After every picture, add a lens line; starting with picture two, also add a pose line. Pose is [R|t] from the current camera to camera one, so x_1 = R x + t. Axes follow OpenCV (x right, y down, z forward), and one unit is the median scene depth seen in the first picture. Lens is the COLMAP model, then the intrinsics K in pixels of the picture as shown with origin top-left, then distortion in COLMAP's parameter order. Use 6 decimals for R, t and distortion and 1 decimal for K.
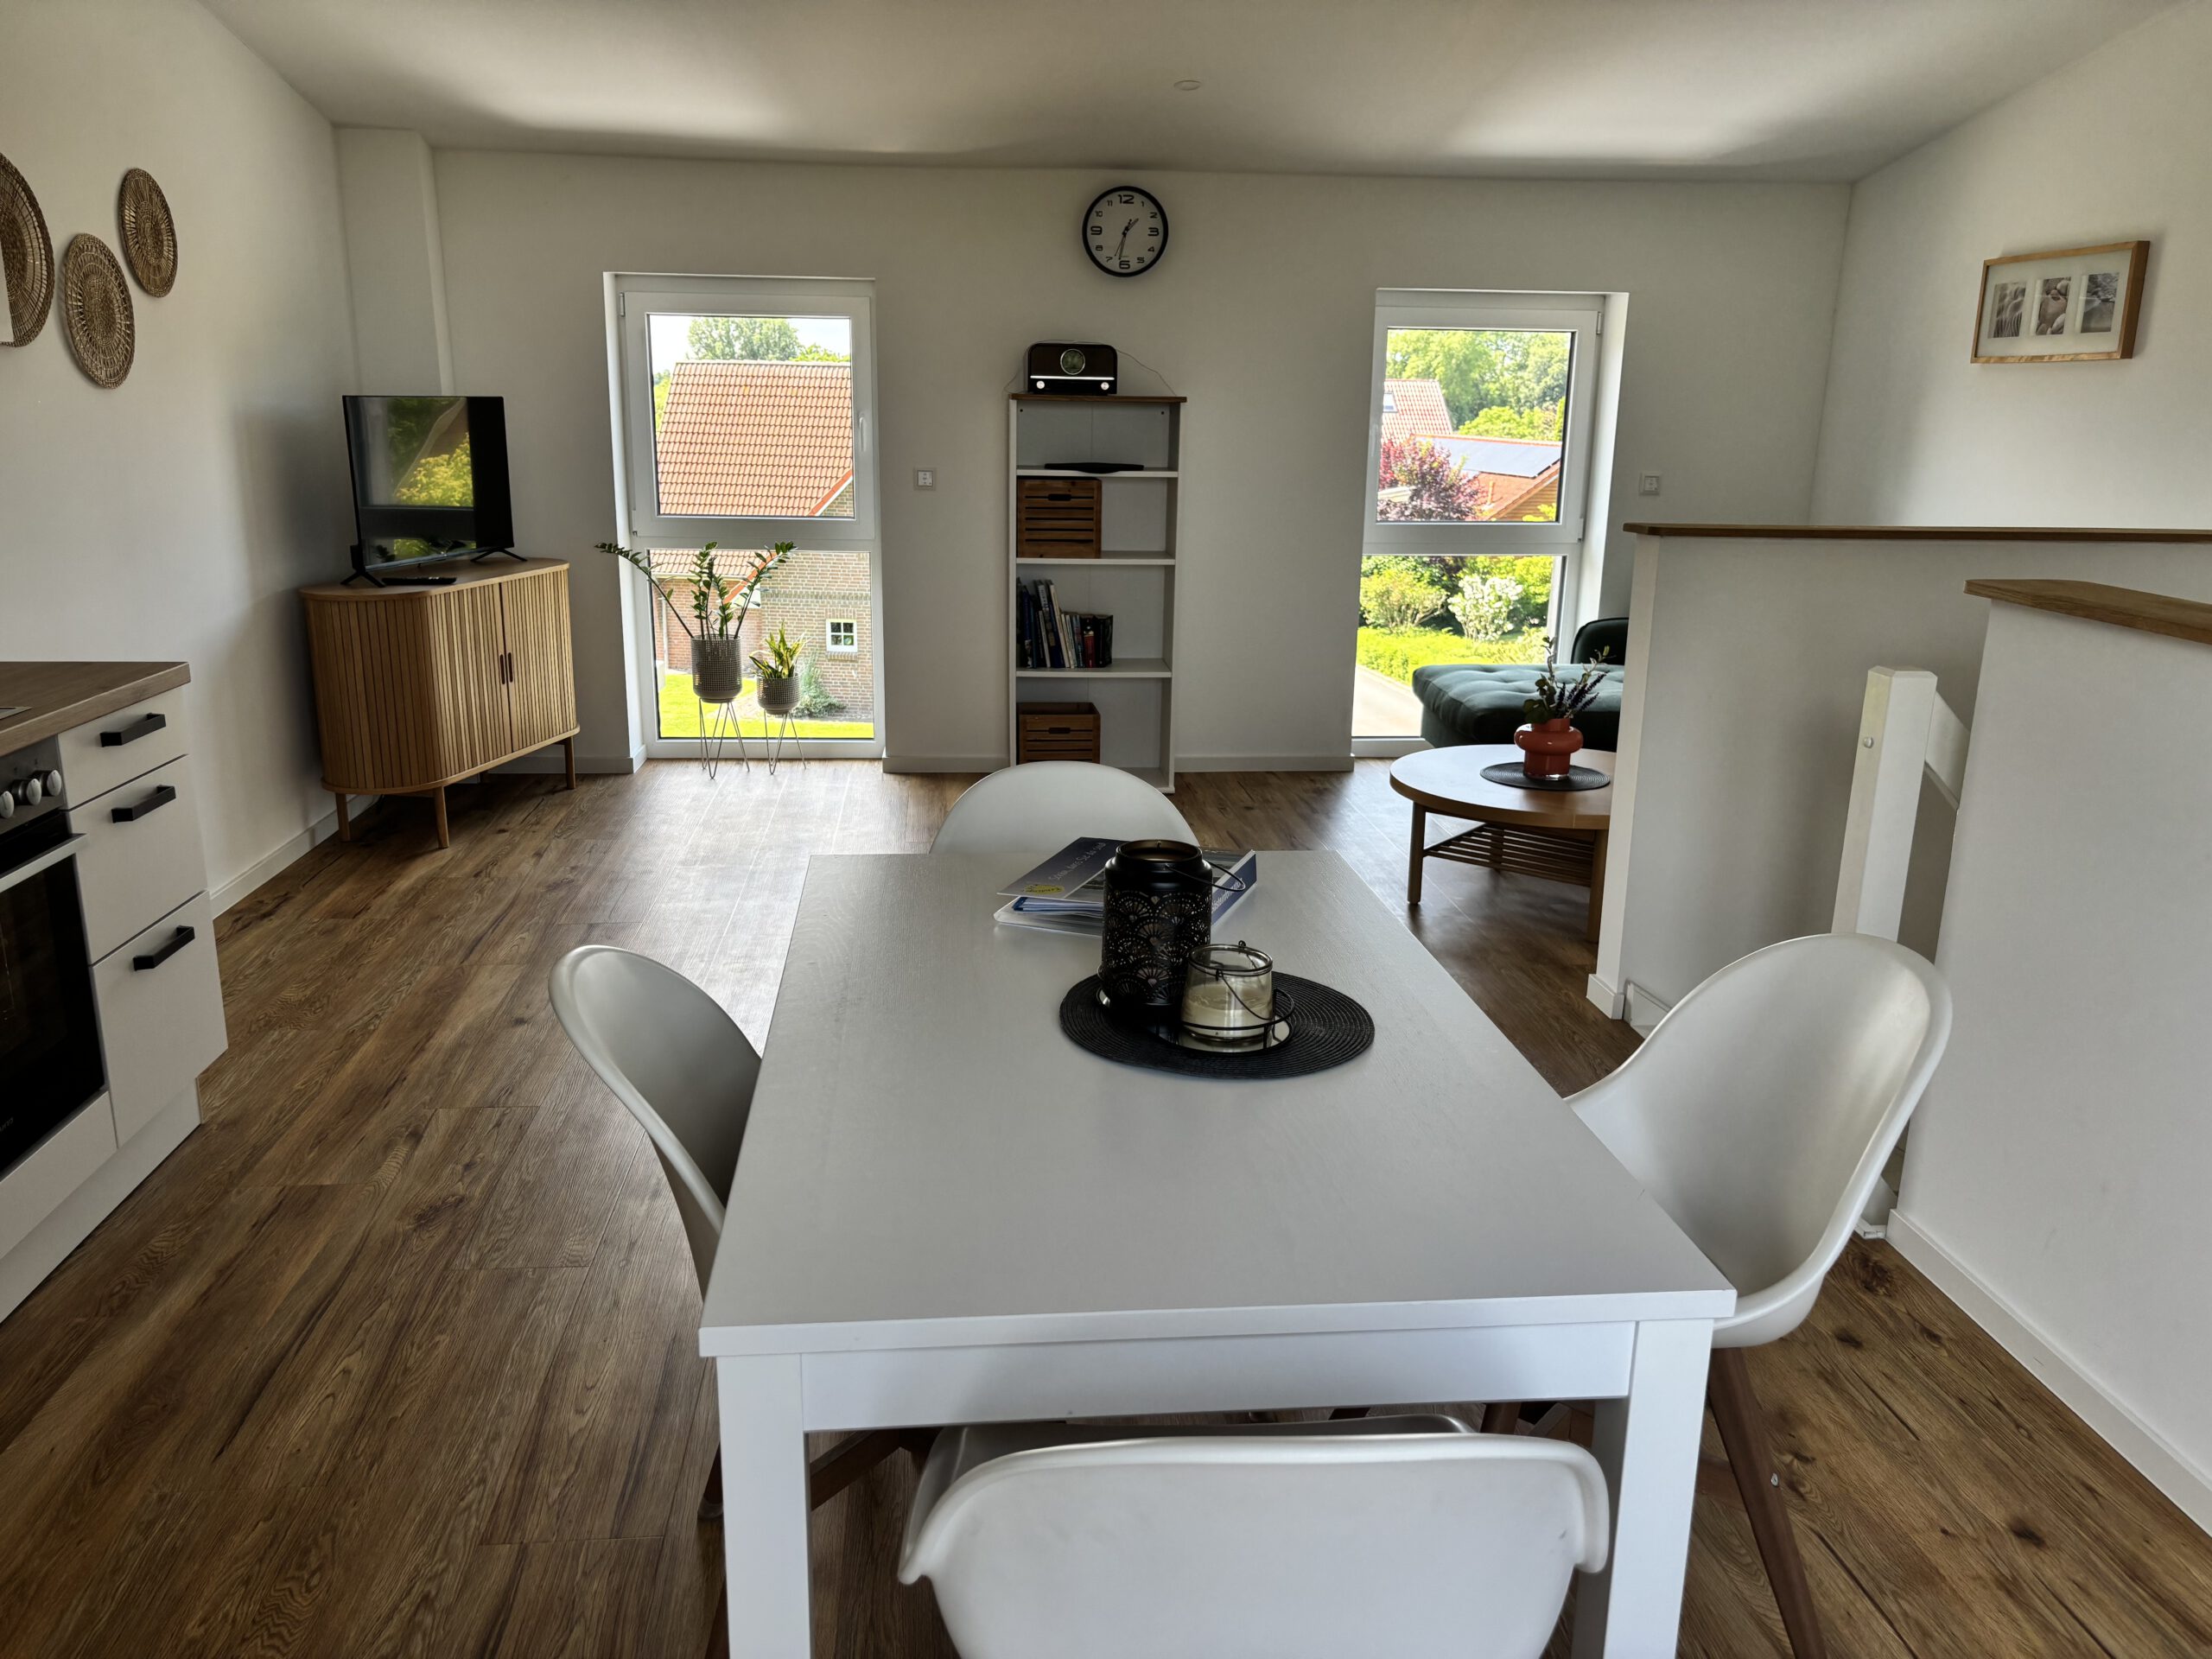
lens RADIAL K [[1667.2, 0, 1106.0], [0, 1667.2, 829.5], [0, 0, 1]] dist [0.001689, 0.001608]
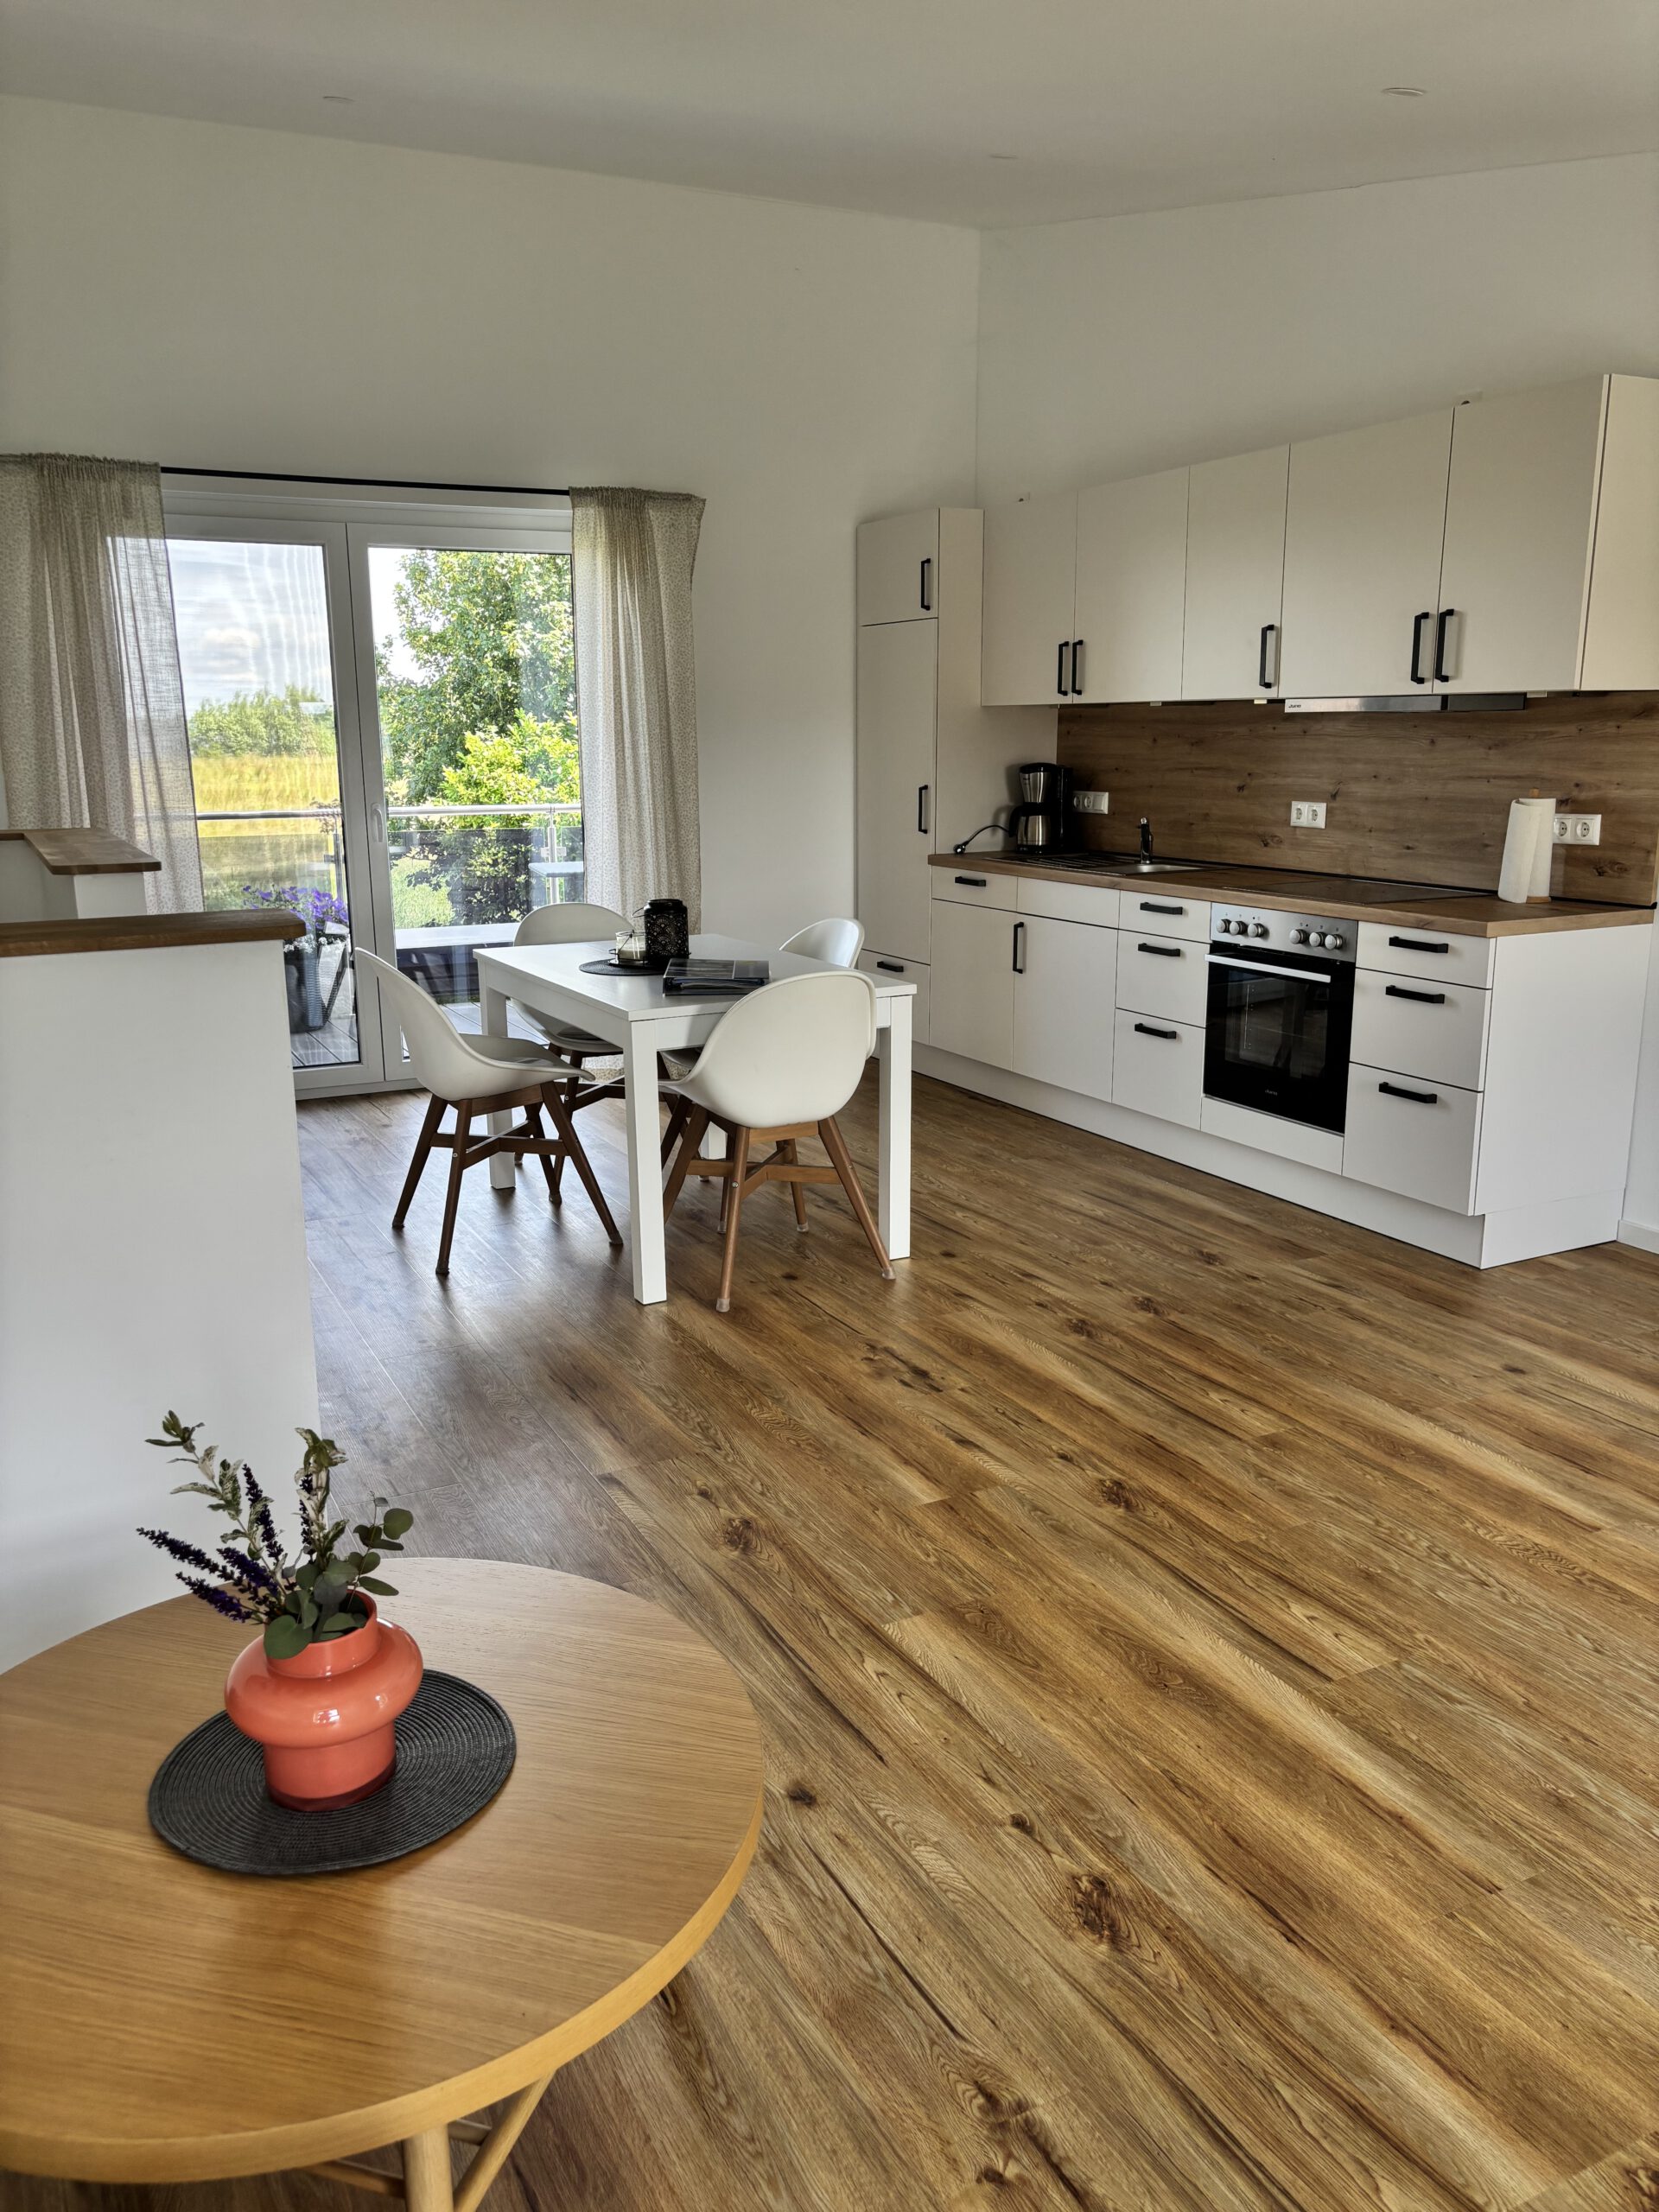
lens RADIAL K [[1667.2, 0, 829.5], [0, 1667.2, 1106.0], [0, 0, 1]] dist [0.001689, 0.001608]
pose [[-0.929708, 0.078507, -0.359834, 0.306991], [-0.095669, 0.892001, 0.441794, -0.358310], [0.355656, 0.445165, -0.821789, 1.389494]]
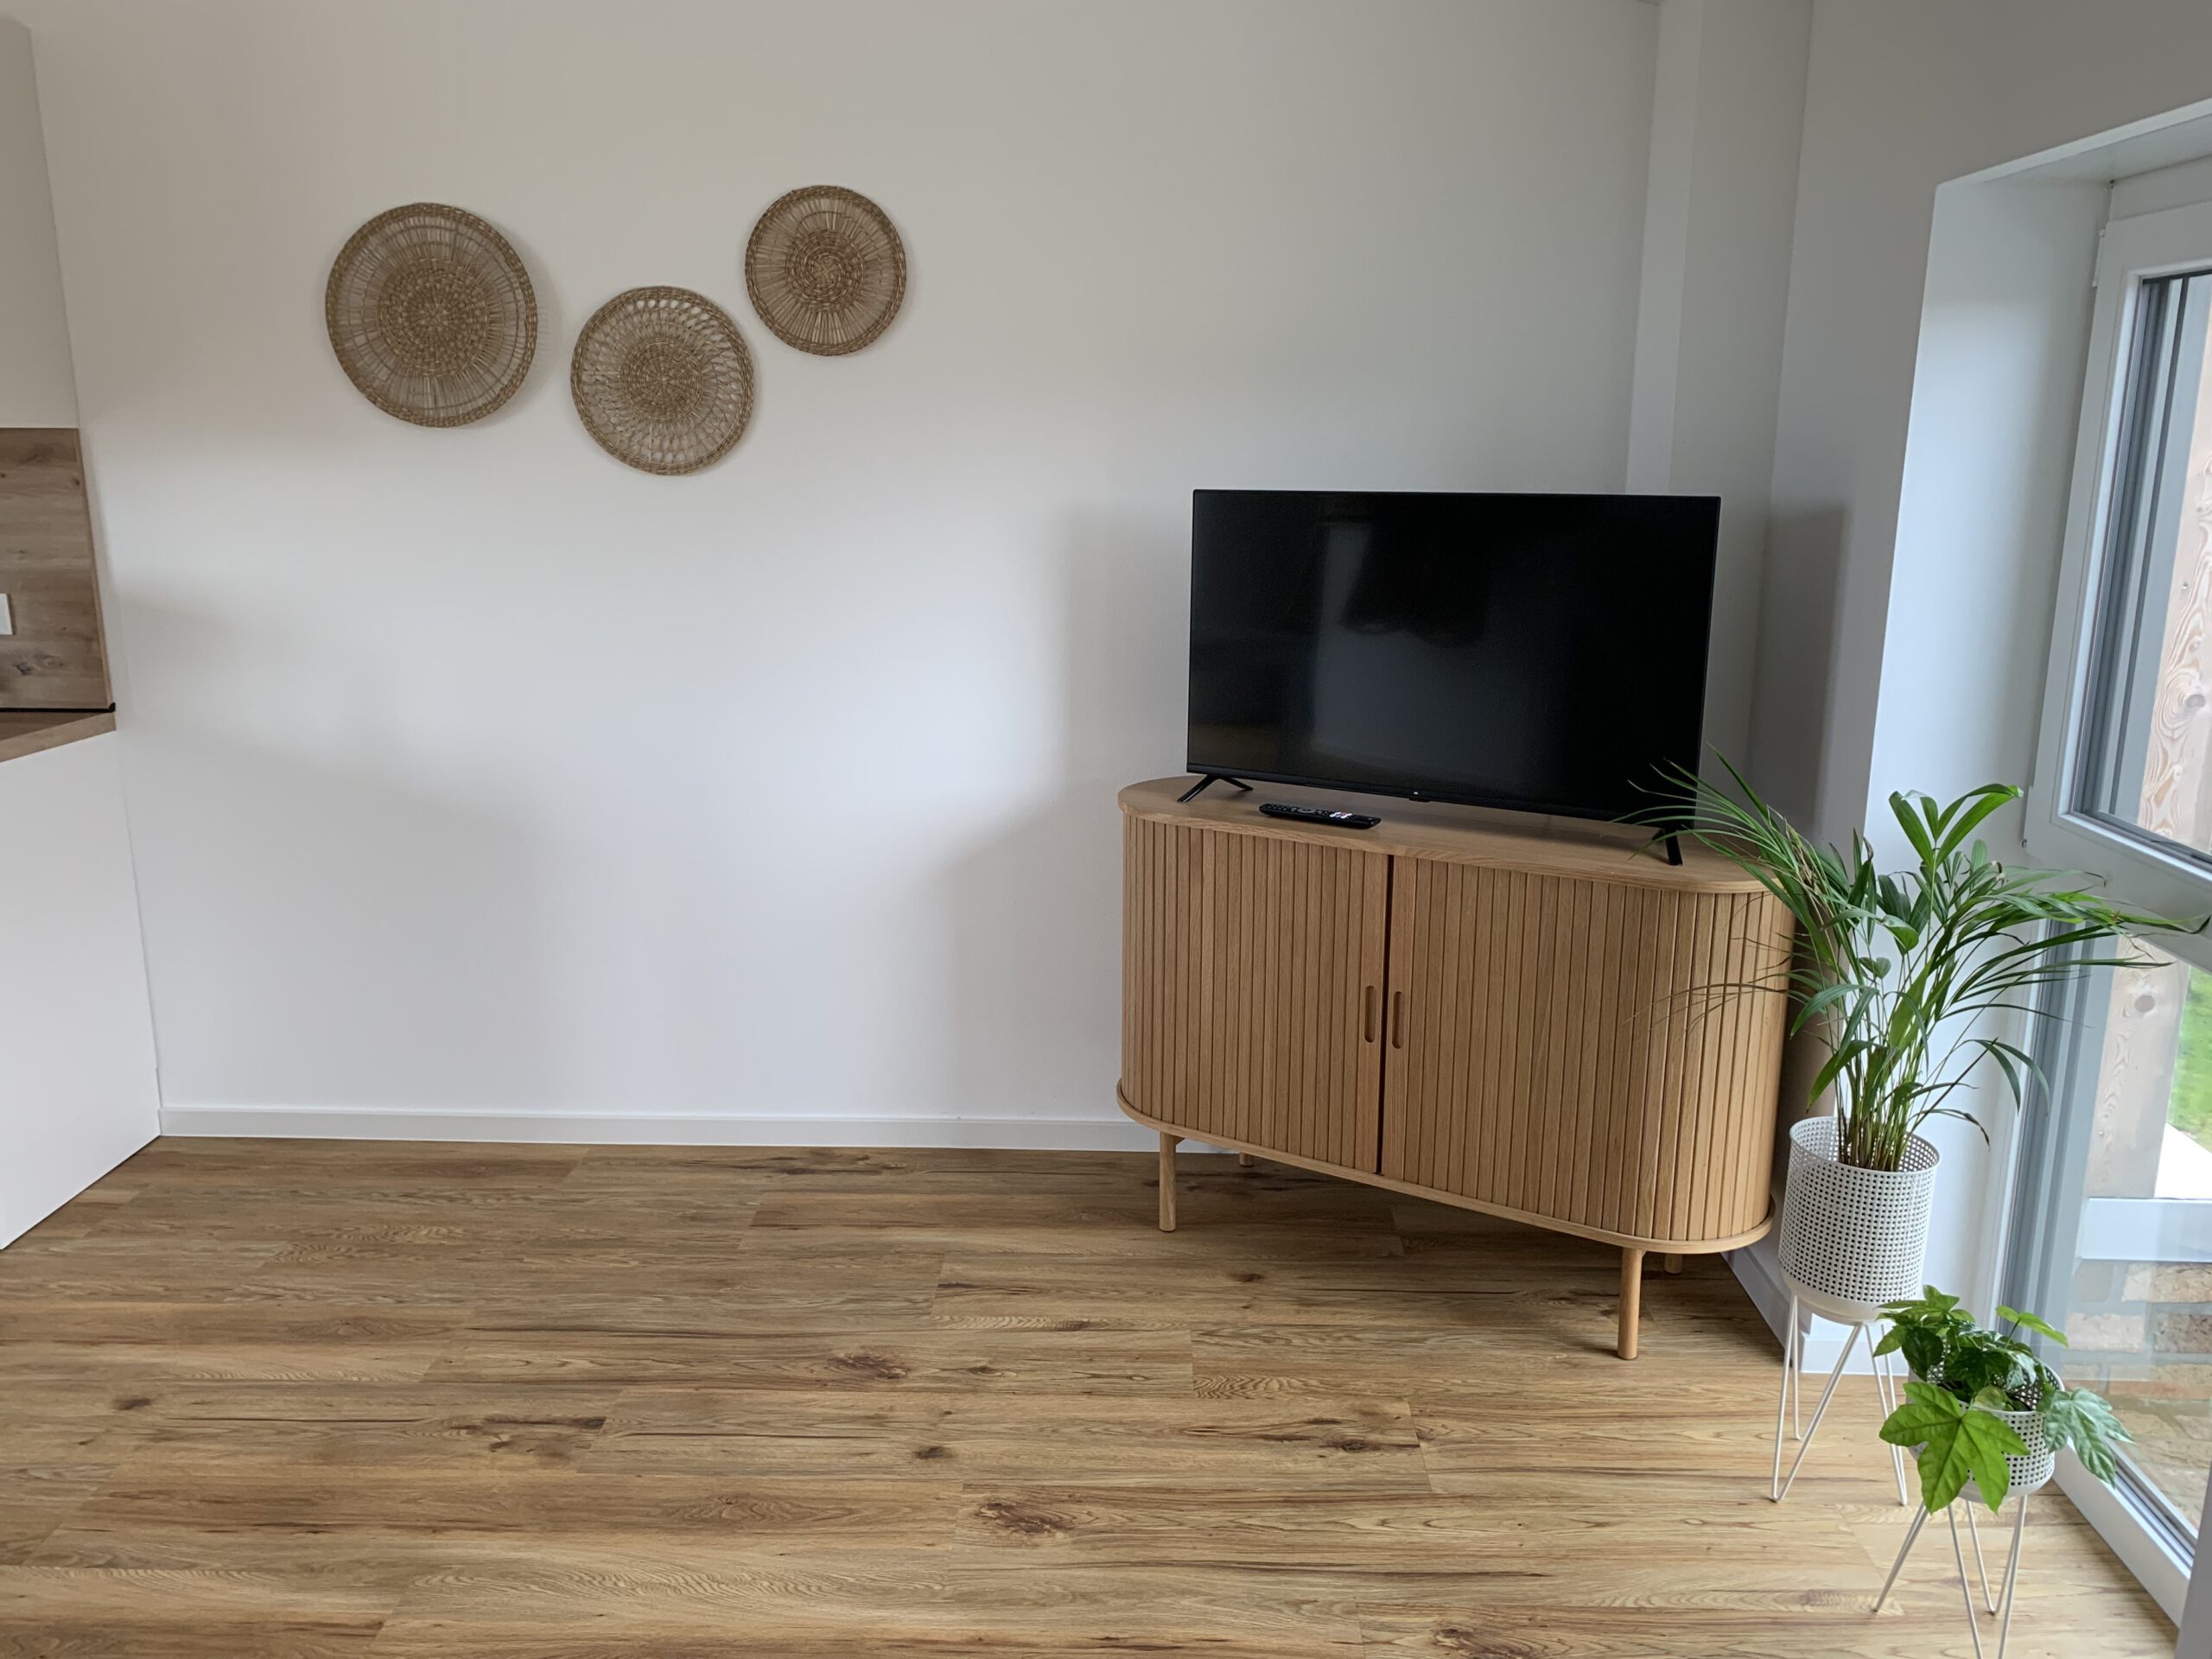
lens RADIAL K [[1703.3, 0, 1106.0], [0, 1703.3, 829.5], [0, 0, 1]] dist [-0.001341, 0.001528]
pose [[-0.128550, 0.214023, -0.968333, 0.190111], [-0.253833, 0.936807, 0.240752, -0.324133], [0.958668, 0.276743, -0.066100, 1.194948]]
